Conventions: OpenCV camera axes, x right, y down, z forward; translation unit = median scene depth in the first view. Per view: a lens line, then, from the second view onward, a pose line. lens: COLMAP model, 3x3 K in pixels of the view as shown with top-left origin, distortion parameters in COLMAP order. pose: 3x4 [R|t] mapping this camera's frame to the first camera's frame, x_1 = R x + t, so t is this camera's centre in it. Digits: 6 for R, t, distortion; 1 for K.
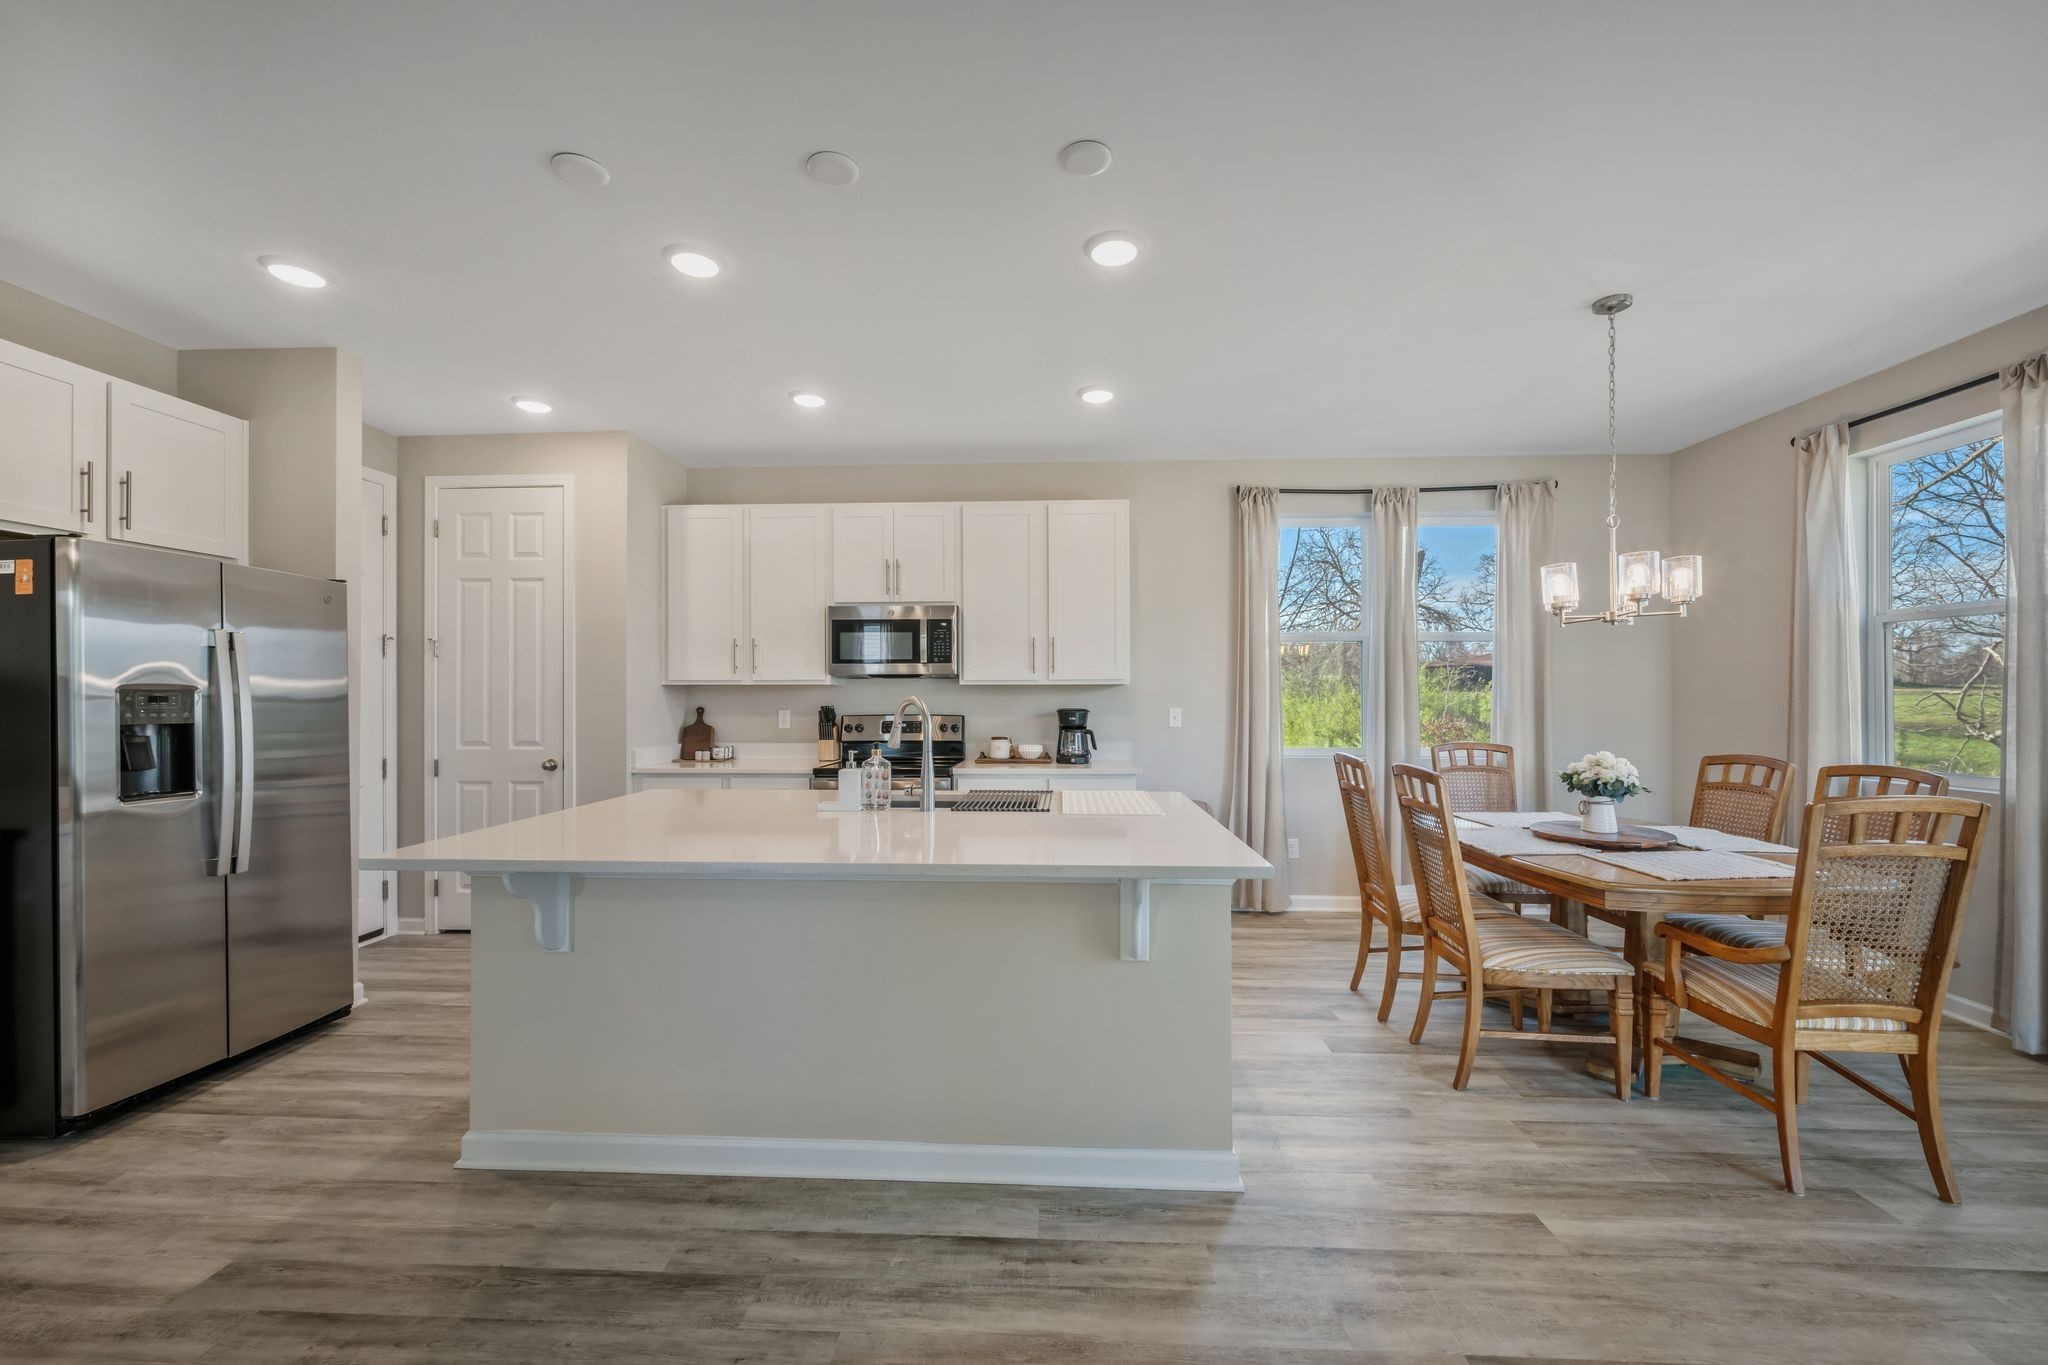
lens RADIAL K [[794.3, 0, 1021.6], [0, 794.3, 691.9], [0, 0, 1]] dist [-0.004110, -0.000135]
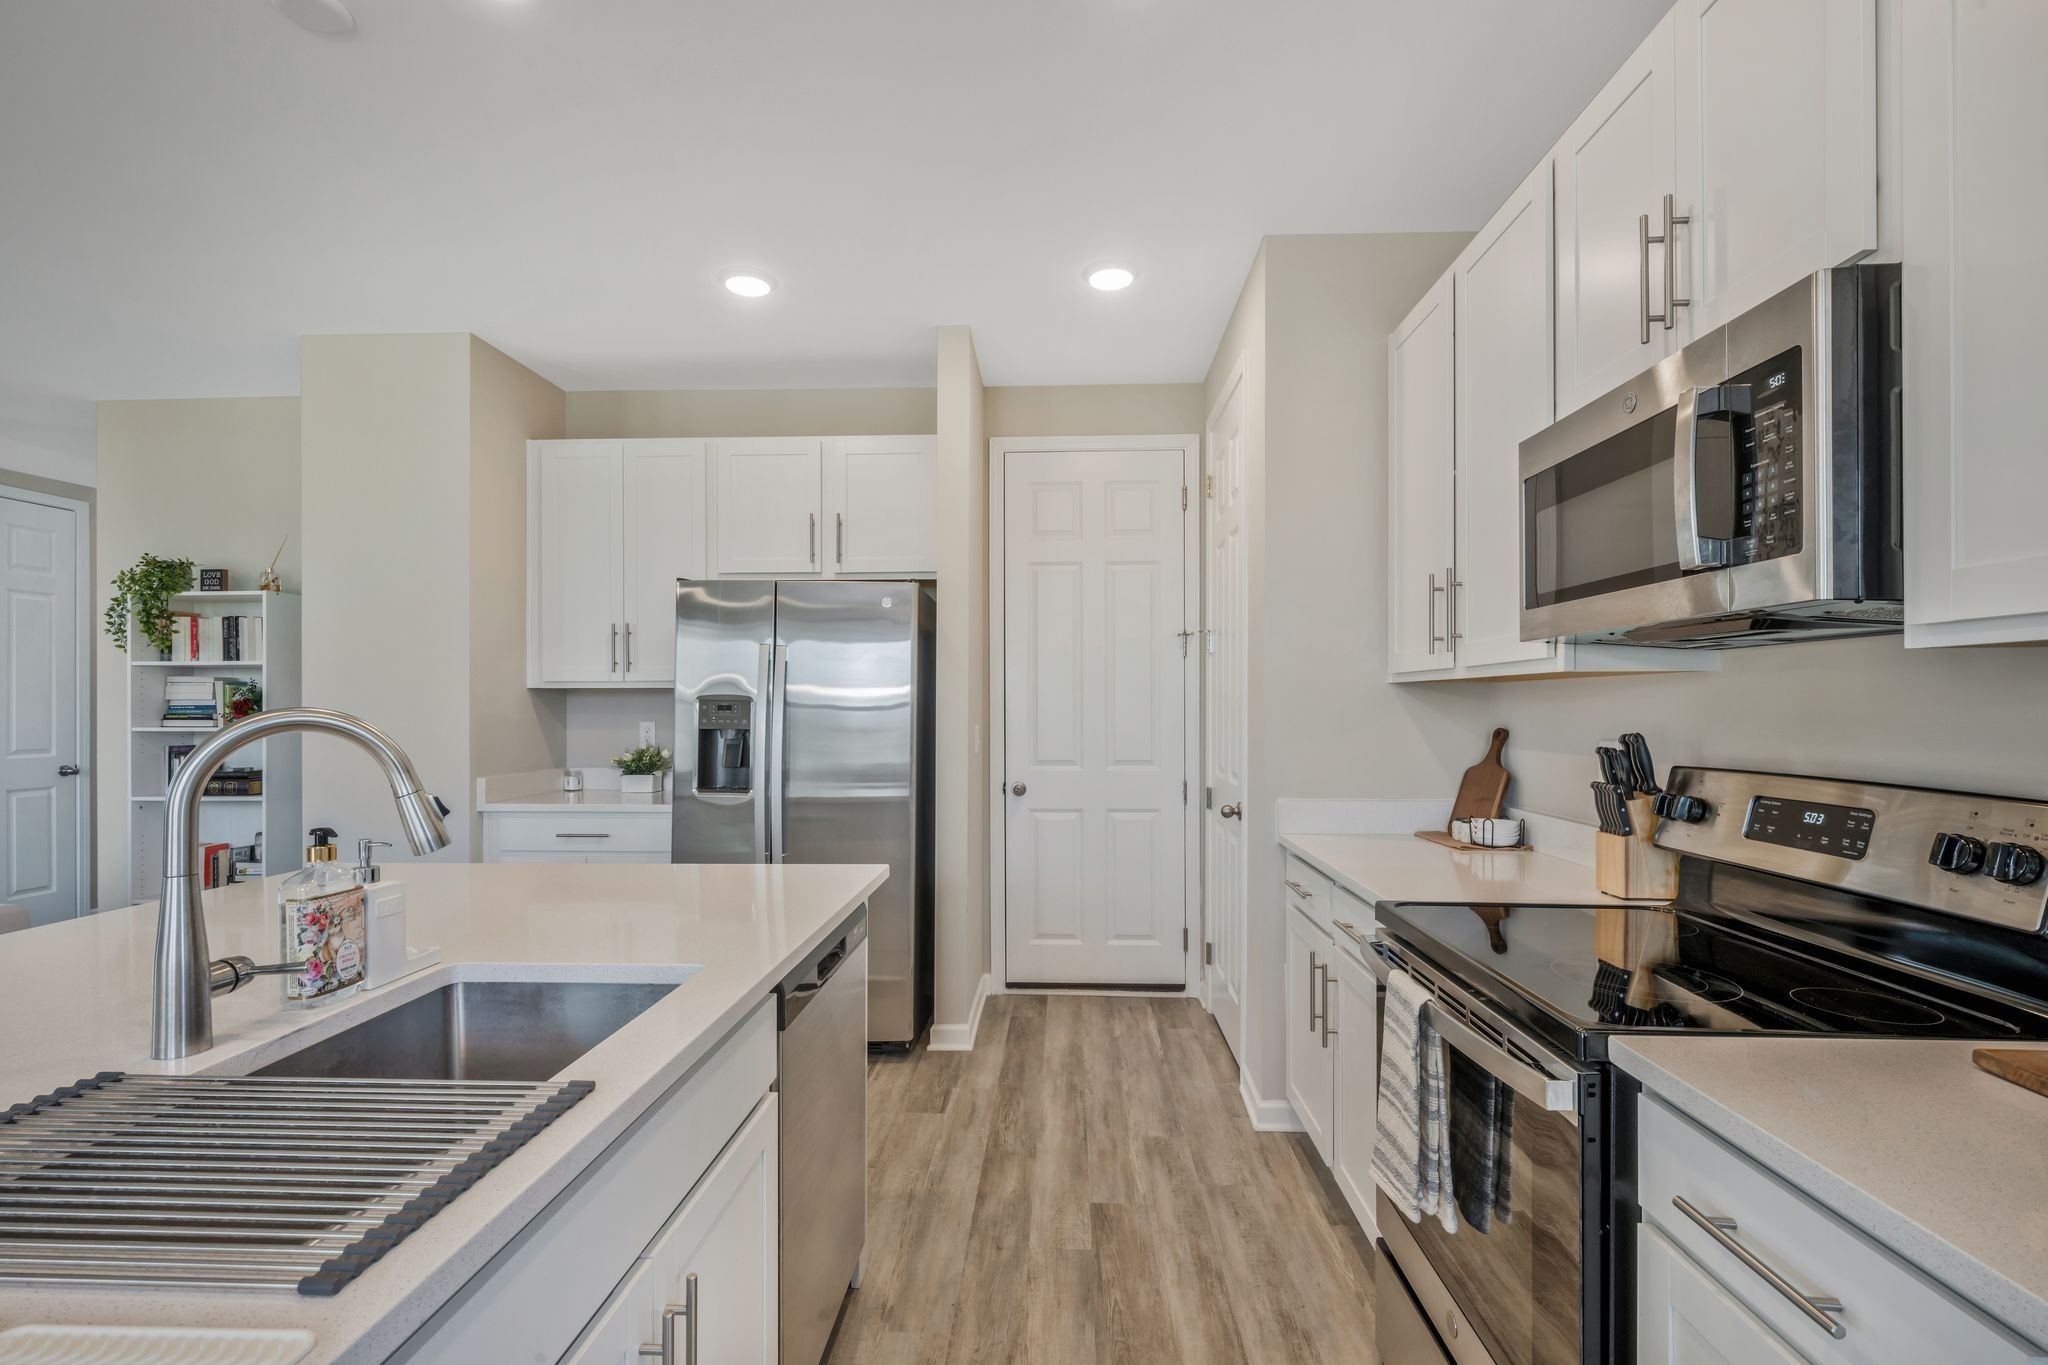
lens RADIAL K [[931.2, 0, 1035.4], [0, 931.2, 706.5], [0, 0, 1]] dist [-0.000277, -0.000731]
pose [[0.007522, 0.002142, -0.999969, 0.165471], [0.005843, 0.999981, 0.002186, 0.003793], [0.999955, -0.005859, 0.007509, 0.822870]]
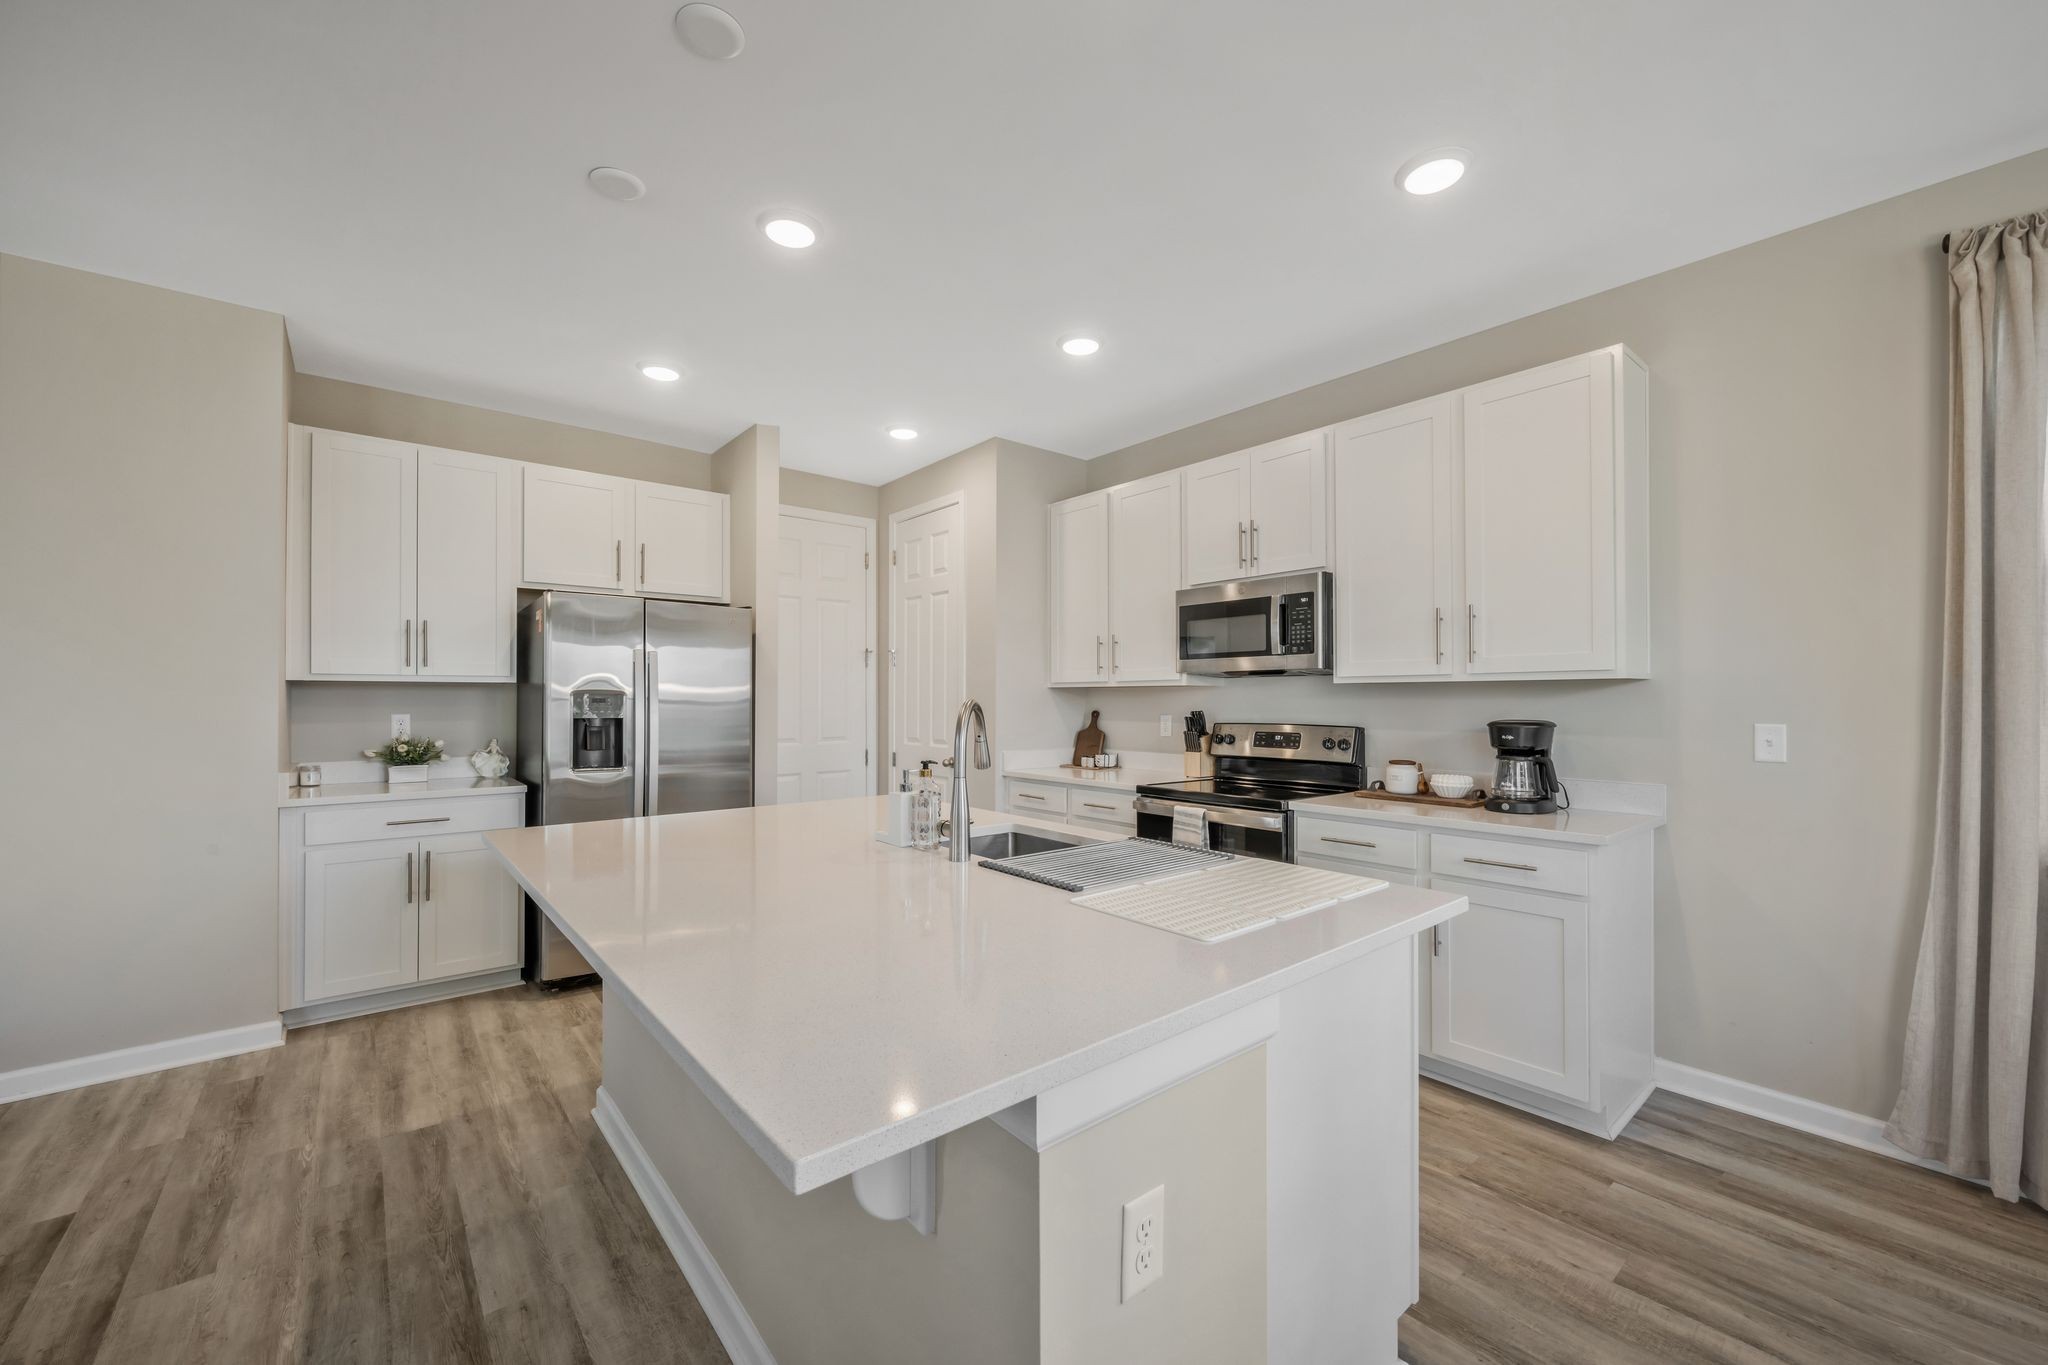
lens RADIAL K [[794.3, 0, 1028.5], [0, 794.3, 694.5], [0, 0, 1]] dist [-0.004110, -0.000135]
pose [[0.678298, -0.003218, -0.734780, 0.271342], [0.002525, 0.999995, -0.002049, 0.001594], [0.734782, -0.000466, 0.678303, 0.340964]]
